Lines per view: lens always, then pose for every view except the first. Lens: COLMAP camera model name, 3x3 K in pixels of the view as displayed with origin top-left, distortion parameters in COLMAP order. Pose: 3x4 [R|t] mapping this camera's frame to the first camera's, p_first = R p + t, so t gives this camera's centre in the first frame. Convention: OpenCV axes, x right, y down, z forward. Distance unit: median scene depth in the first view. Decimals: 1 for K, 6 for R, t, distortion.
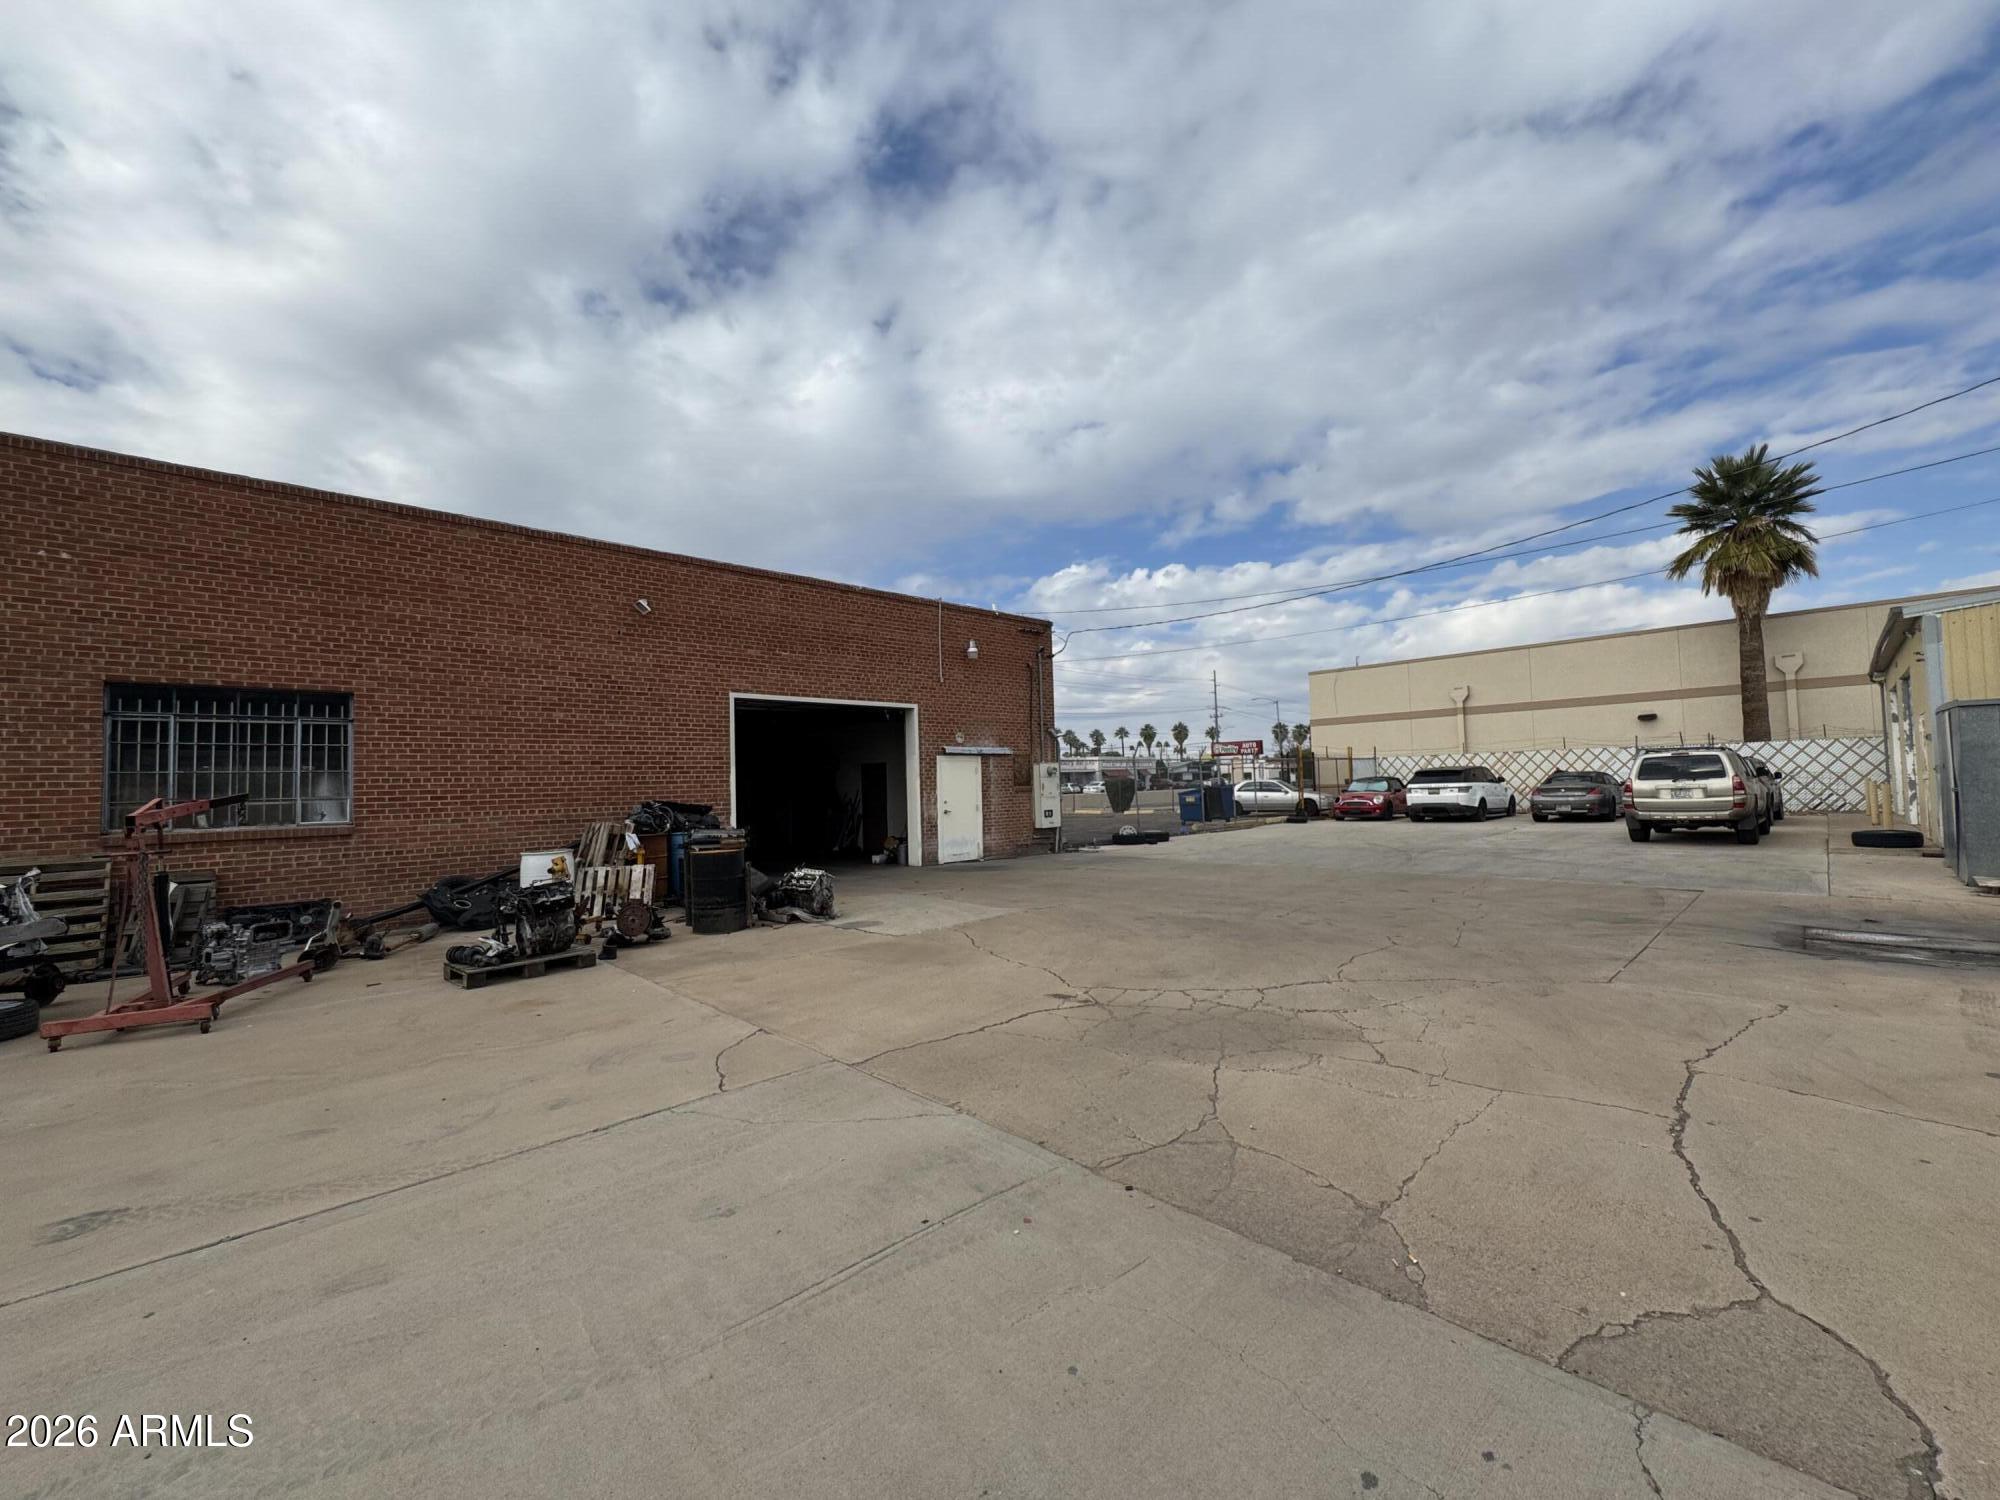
lens RADIAL K [[818.2, 0, 1000.0], [0, 818.2, 750.0], [0, 0, 1]] dist [-0.000633, -0.000145]
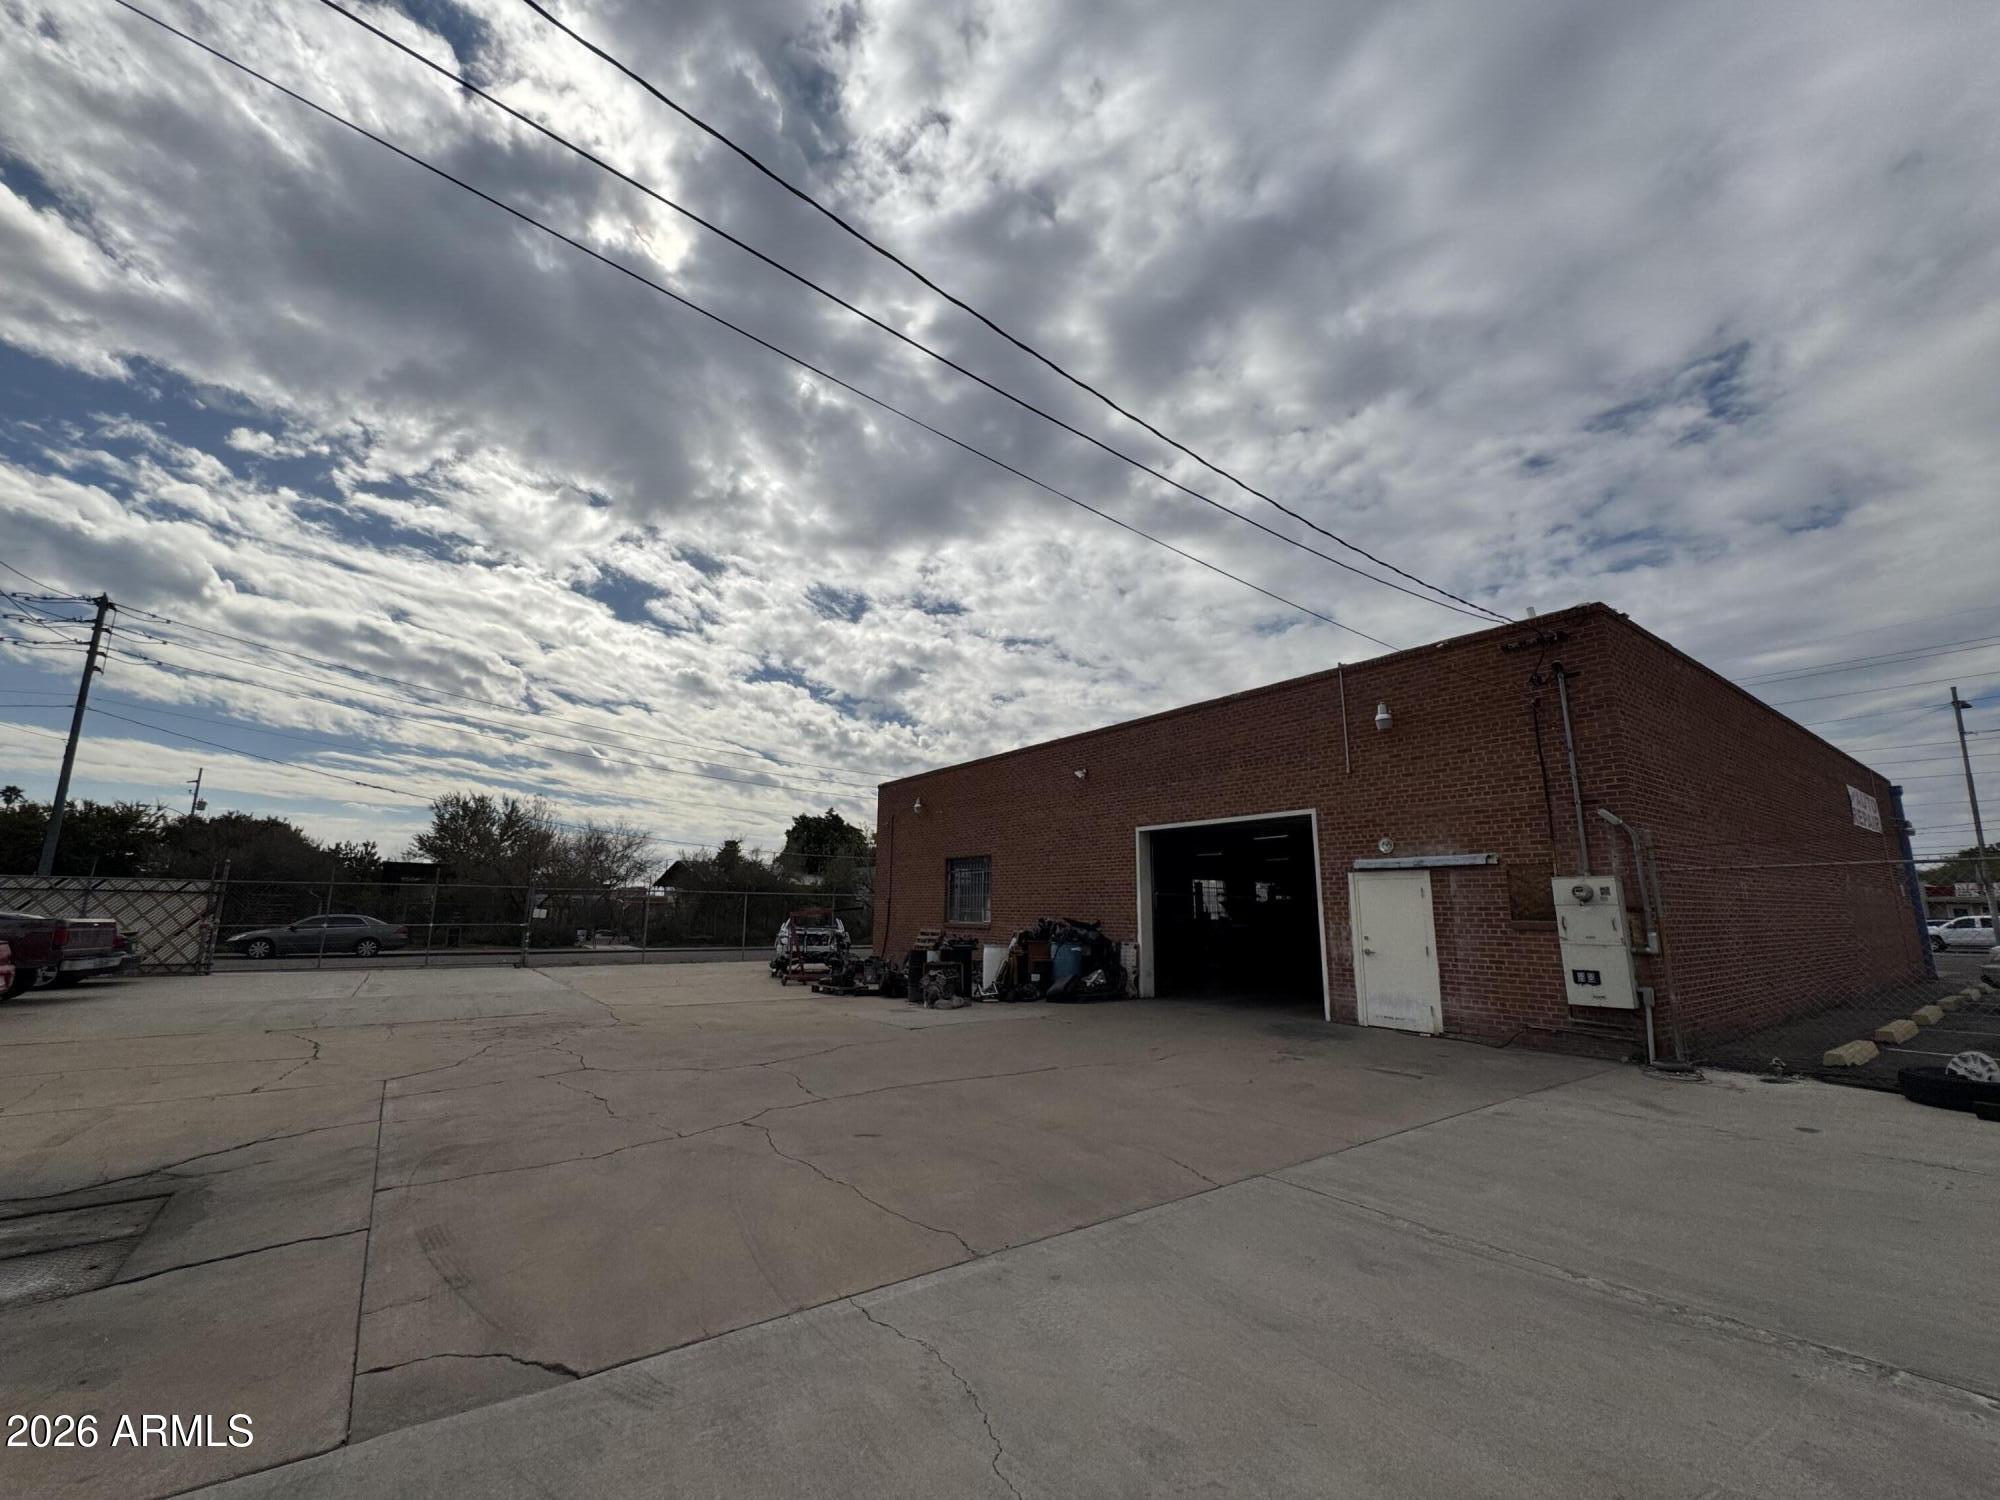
lens RADIAL K [[797.4, 0, 1000.0], [0, 797.4, 750.0], [0, 0, 1]] dist [0.000222, -0.000233]
pose [[-0.135940, -0.169880, -0.976044, 0.687579], [0.037553, 0.983598, -0.176425, 0.012963], [0.990005, -0.060636, -0.127331, 0.780779]]
